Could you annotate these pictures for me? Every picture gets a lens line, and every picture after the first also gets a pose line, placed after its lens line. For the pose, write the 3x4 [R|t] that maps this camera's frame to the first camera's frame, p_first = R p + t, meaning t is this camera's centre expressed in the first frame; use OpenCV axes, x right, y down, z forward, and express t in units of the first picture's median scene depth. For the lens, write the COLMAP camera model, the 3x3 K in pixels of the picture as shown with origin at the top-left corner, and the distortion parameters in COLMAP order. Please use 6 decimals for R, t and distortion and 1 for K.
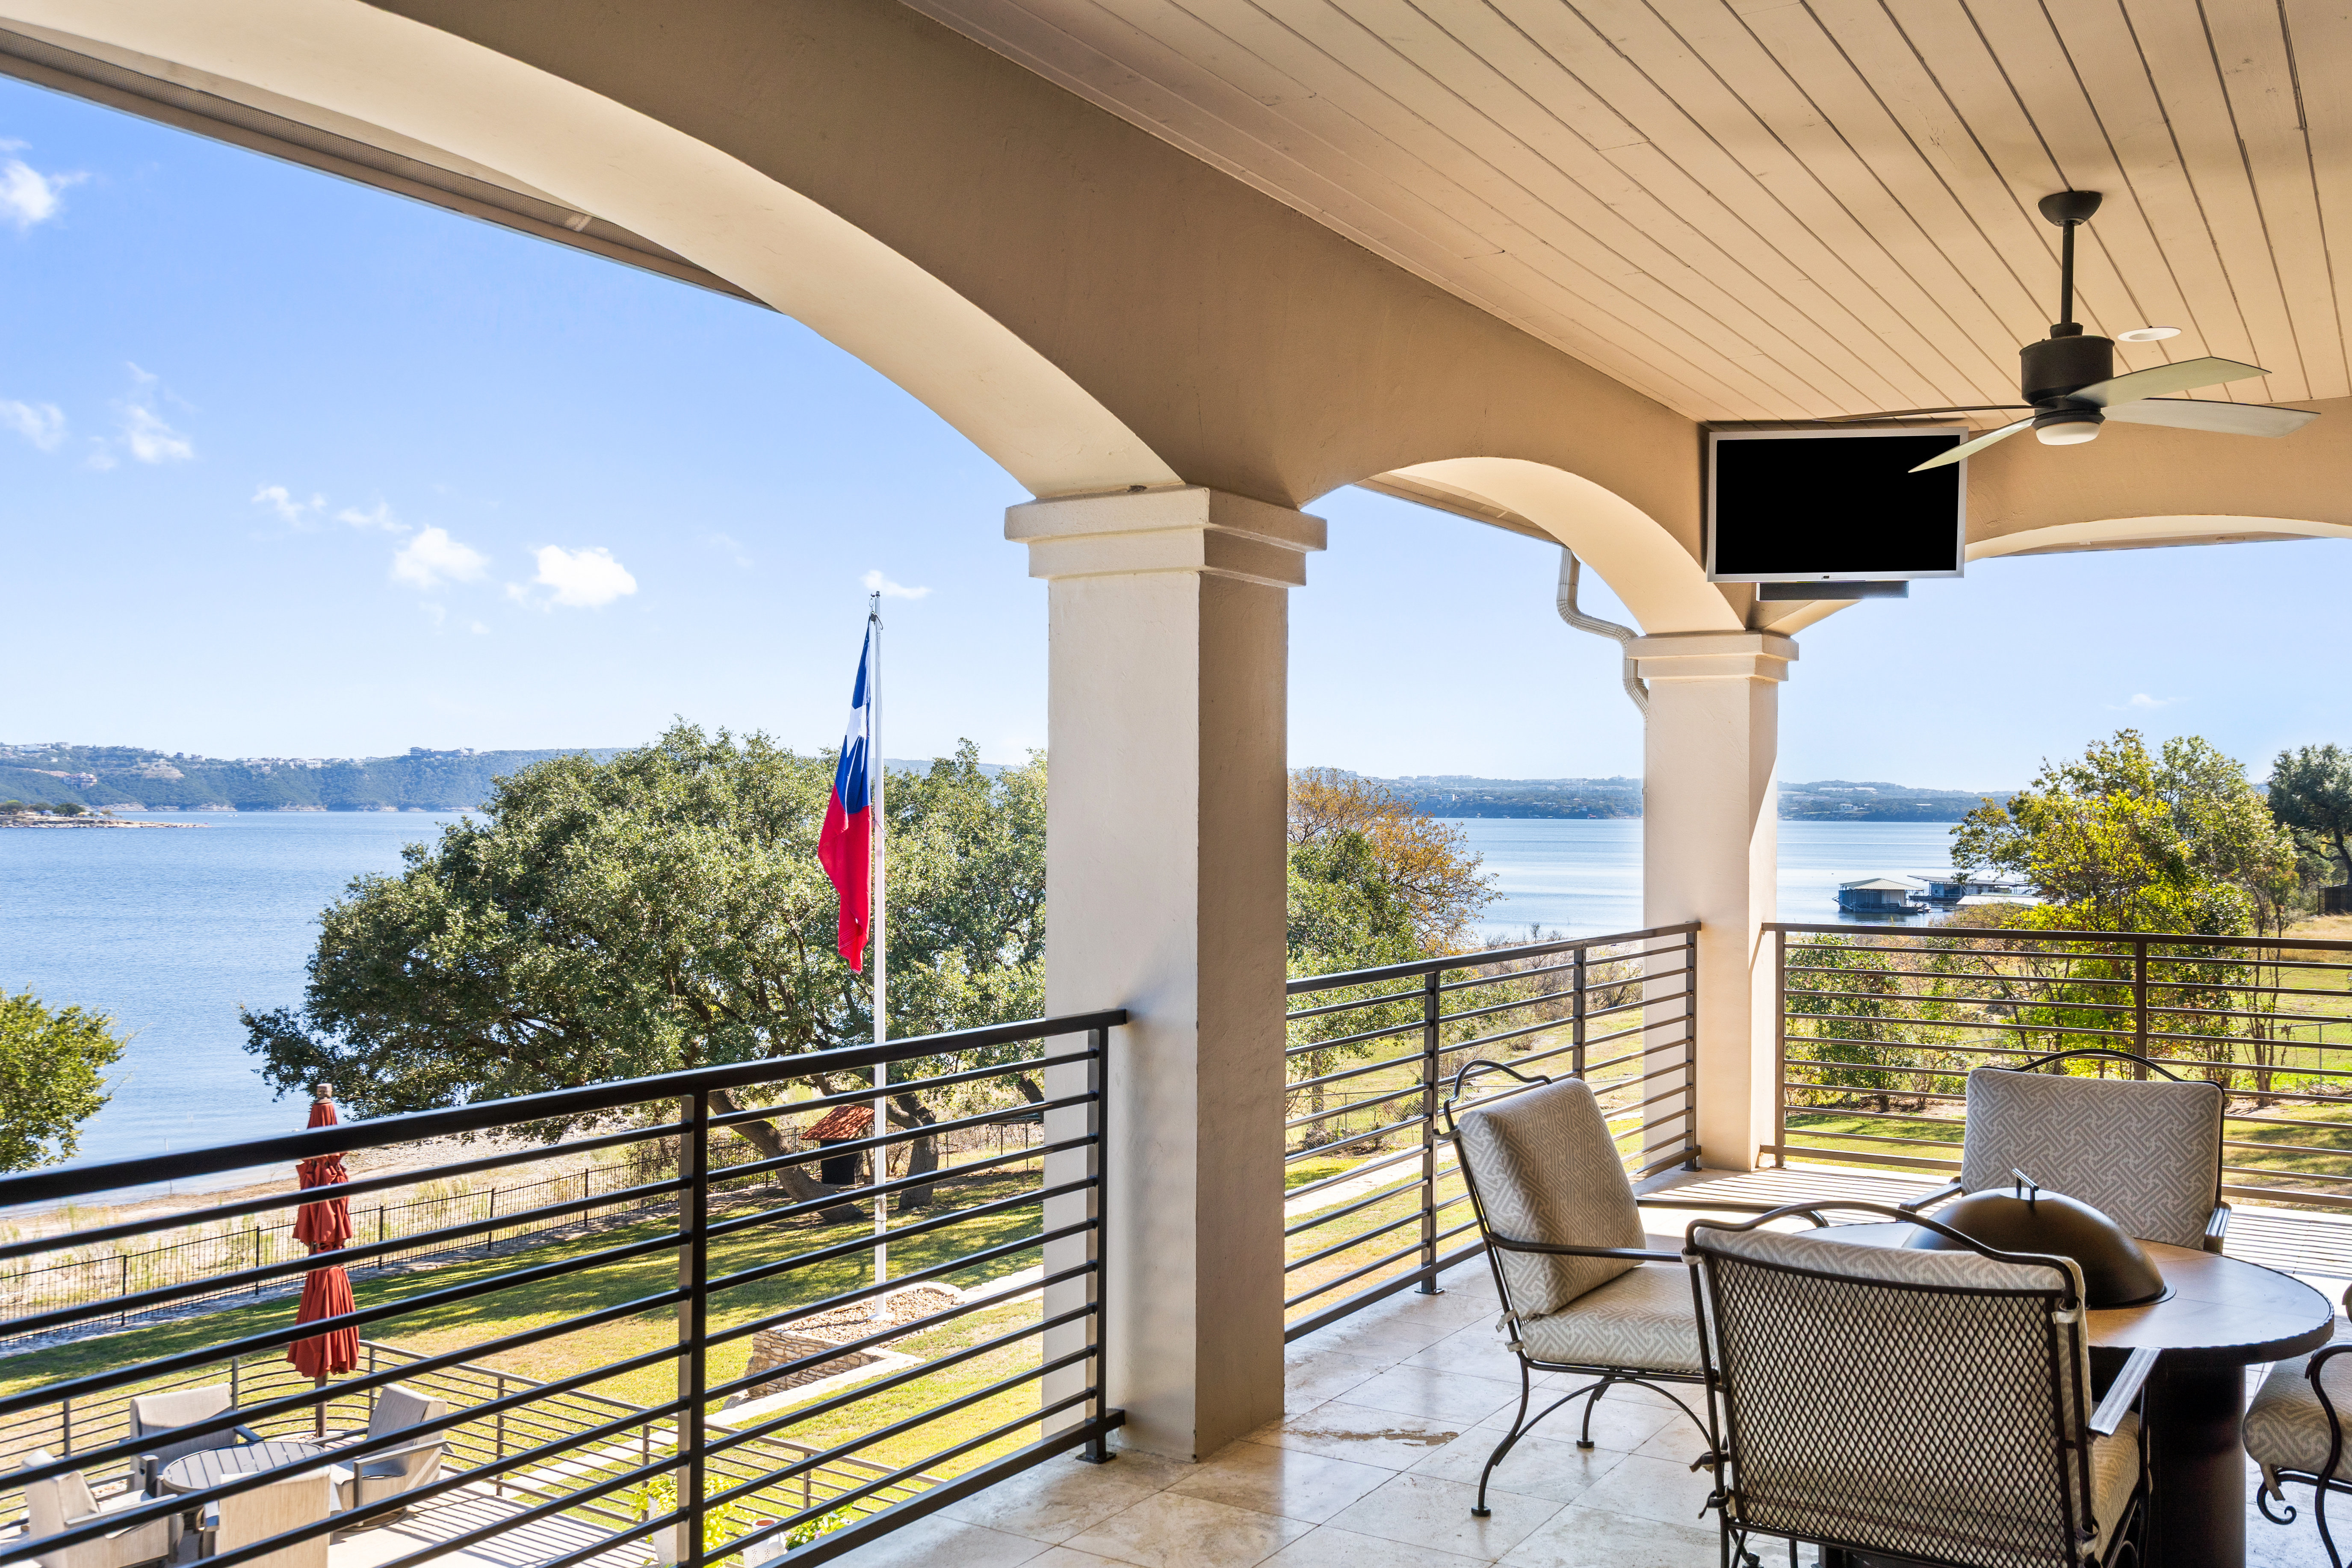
lens RADIAL K [[2035.3, 0, 1201.2], [0, 2035.3, 834.6], [0, 0, 1]] dist [0.004554, 0.003197]
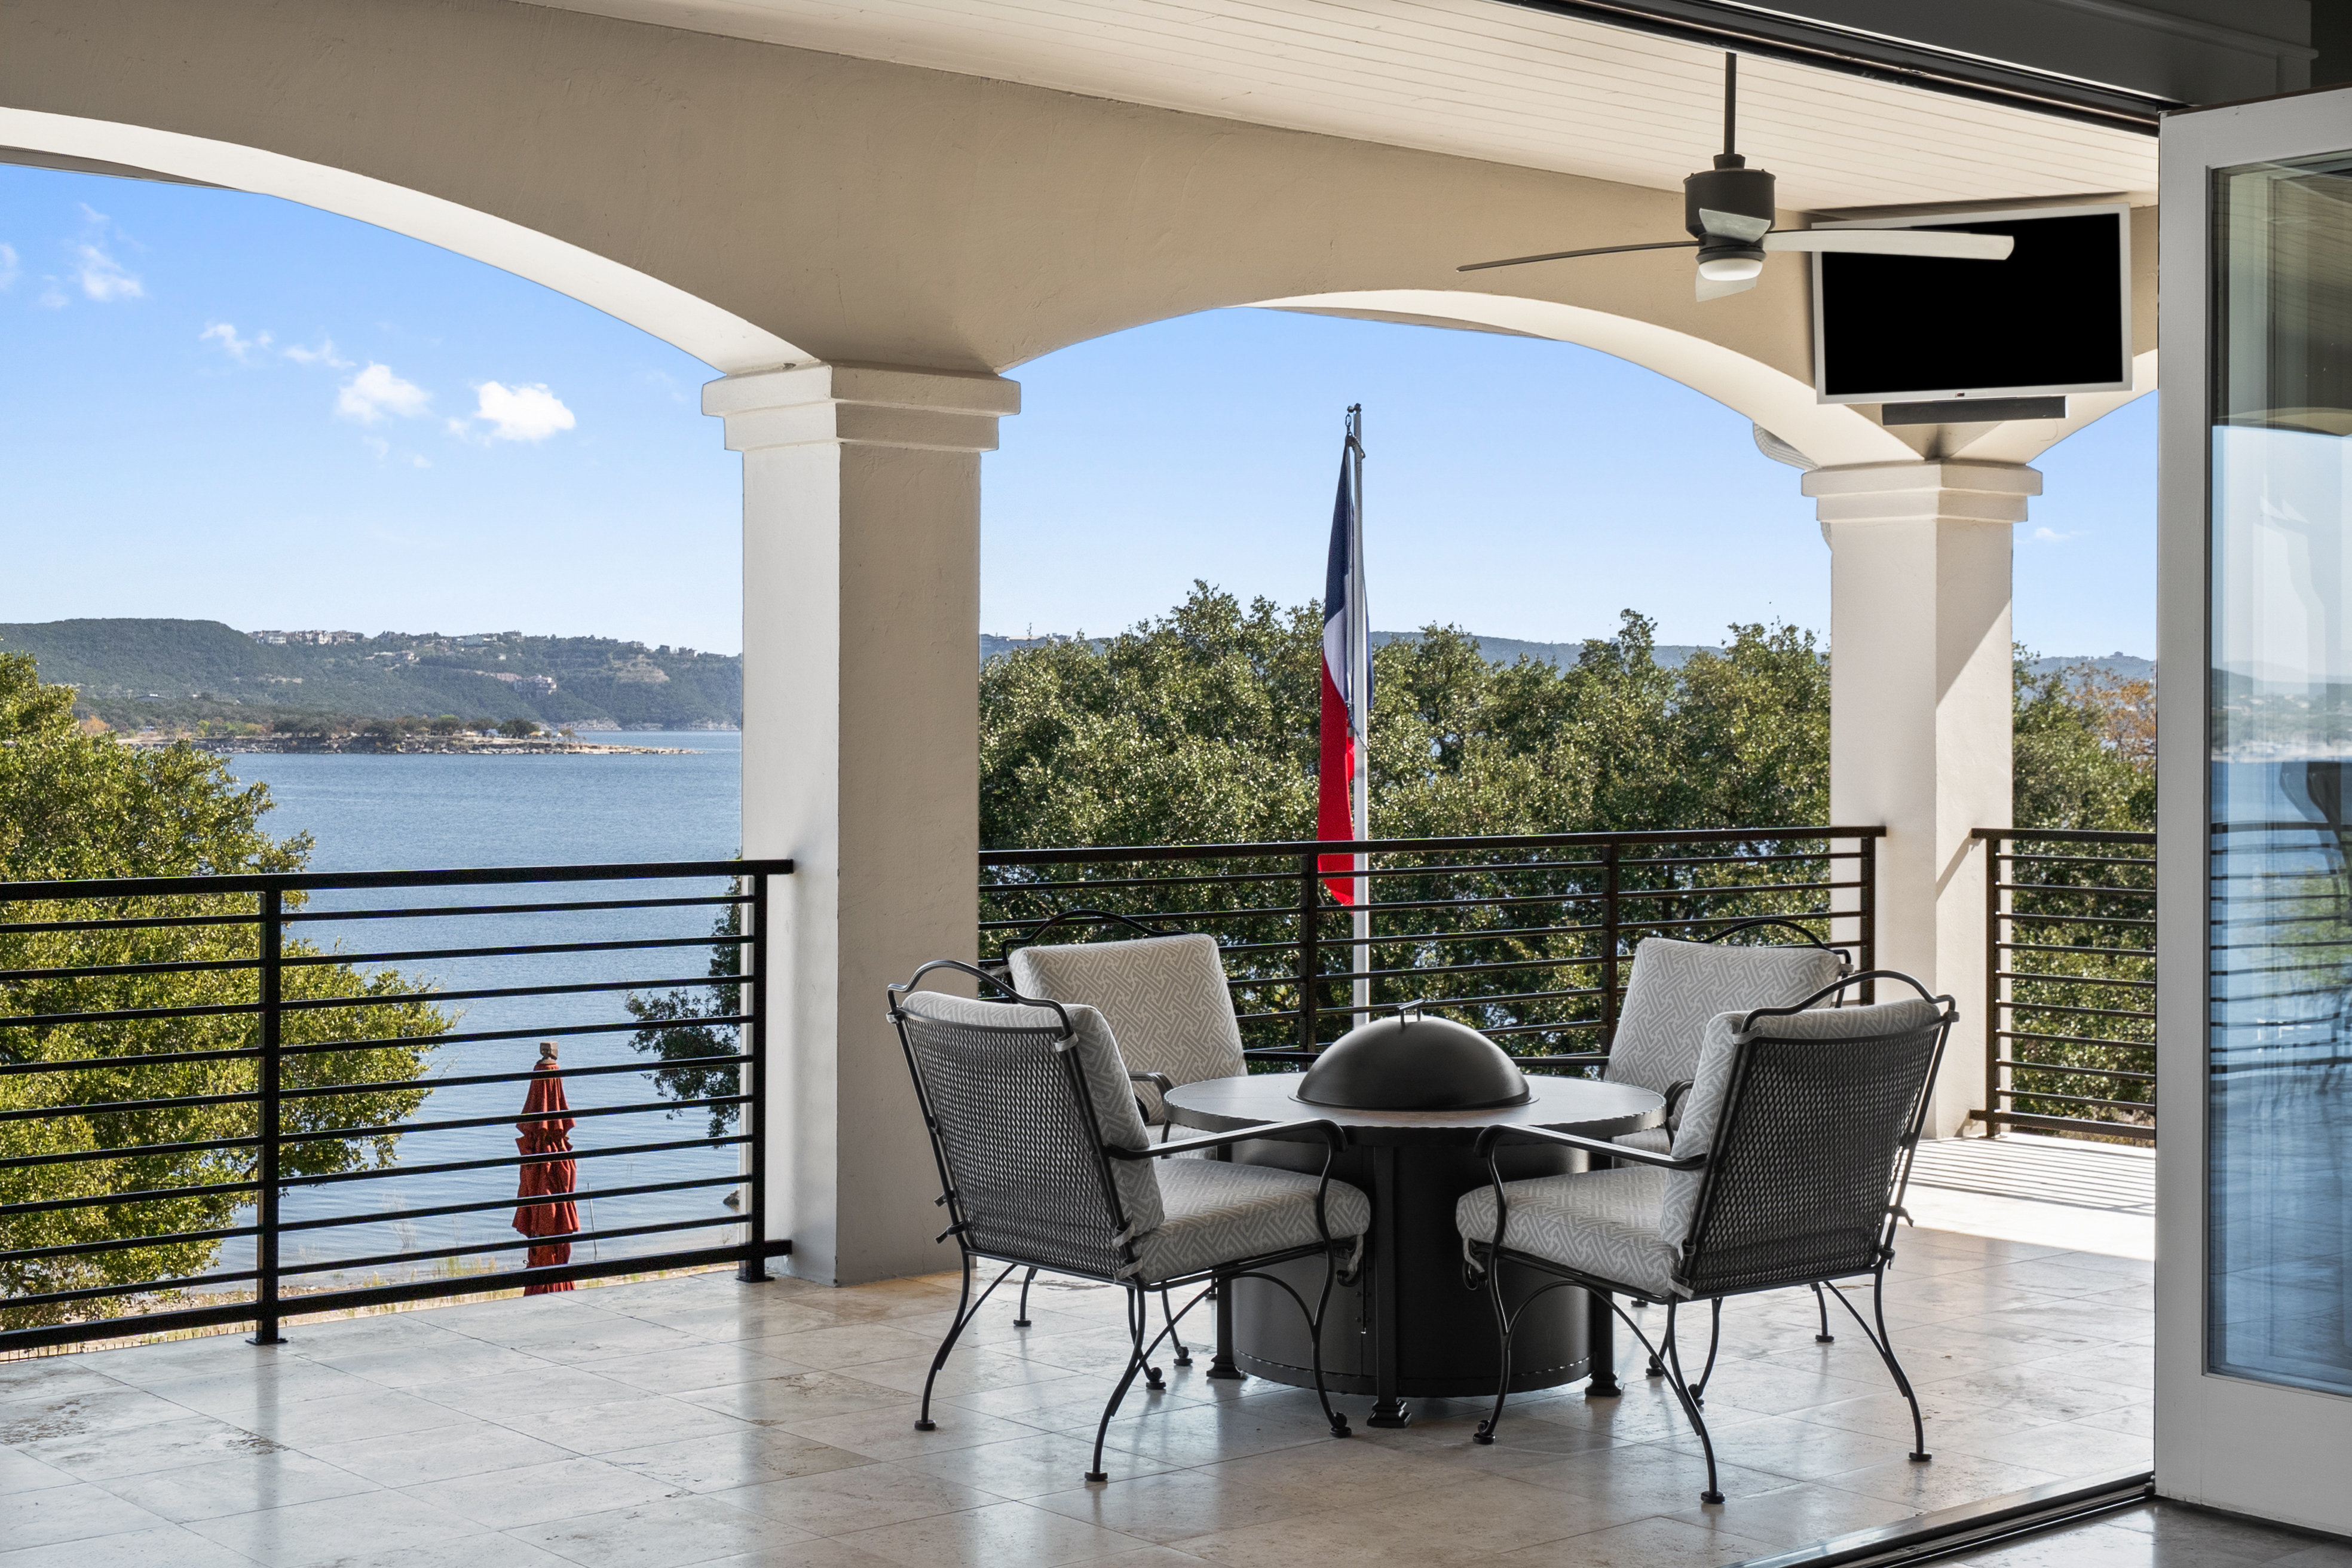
lens RADIAL K [[3274.3, 0, 1179.0], [0, 3274.3, 783.4], [0, 0, 1]] dist [-0.014312, 0.000000]
pose [[0.953114, 0.005097, -0.302568, 0.403544], [-0.003687, 0.999980, 0.005231, 0.022207], [0.302588, -0.003870, 0.953113, -0.335325]]
